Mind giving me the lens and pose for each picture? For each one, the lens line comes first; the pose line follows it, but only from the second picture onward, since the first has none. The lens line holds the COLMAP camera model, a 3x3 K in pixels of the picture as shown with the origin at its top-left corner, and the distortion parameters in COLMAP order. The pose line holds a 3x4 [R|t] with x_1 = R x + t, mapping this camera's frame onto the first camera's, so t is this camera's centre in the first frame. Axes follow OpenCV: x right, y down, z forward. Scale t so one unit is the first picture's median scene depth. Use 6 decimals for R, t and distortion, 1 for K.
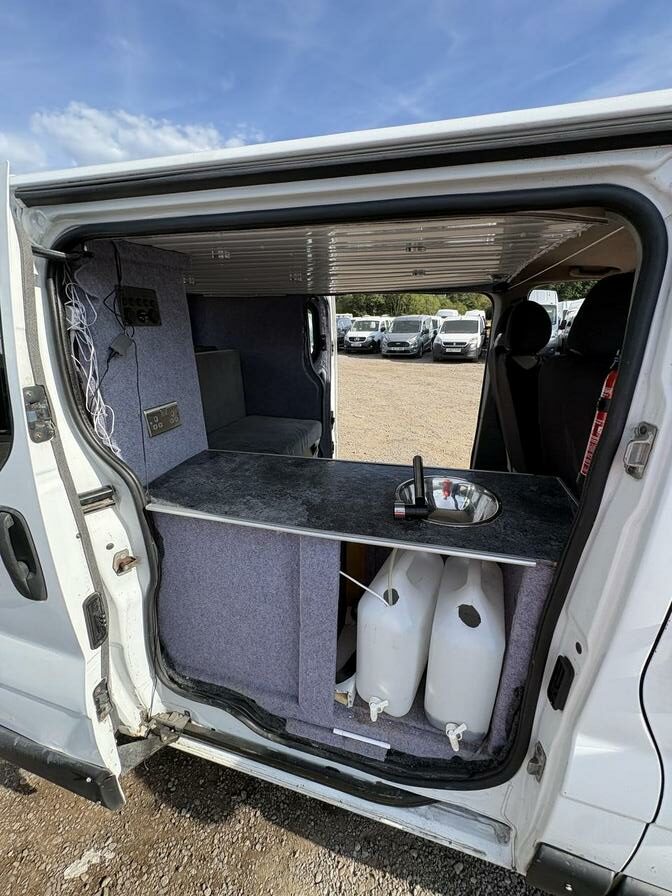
lens RADIAL K [[353.0, 0, 336.0], [0, 353.0, 448.0], [0, 0, 1]] dist [-0.001323, -0.000088]
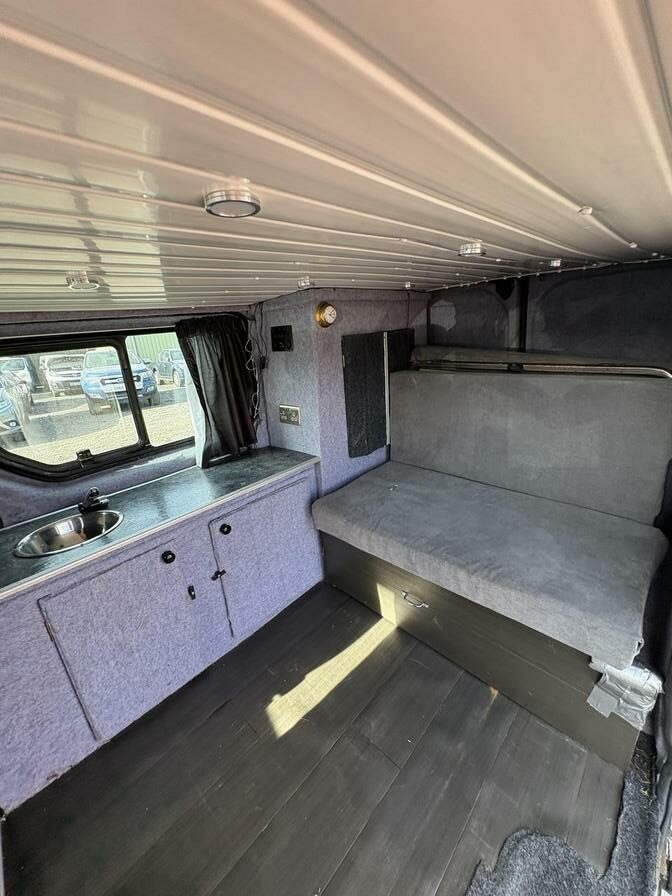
lens RADIAL K [[353.0, 0, 336.0], [0, 353.0, 448.0], [0, 0, 1]] dist [-0.001323, -0.000088]
pose [[-0.478437, 0.320365, -0.817597, 0.652036], [-0.217664, 0.858751, 0.463863, -0.692616], [0.850718, 0.399891, -0.341126, 1.754823]]
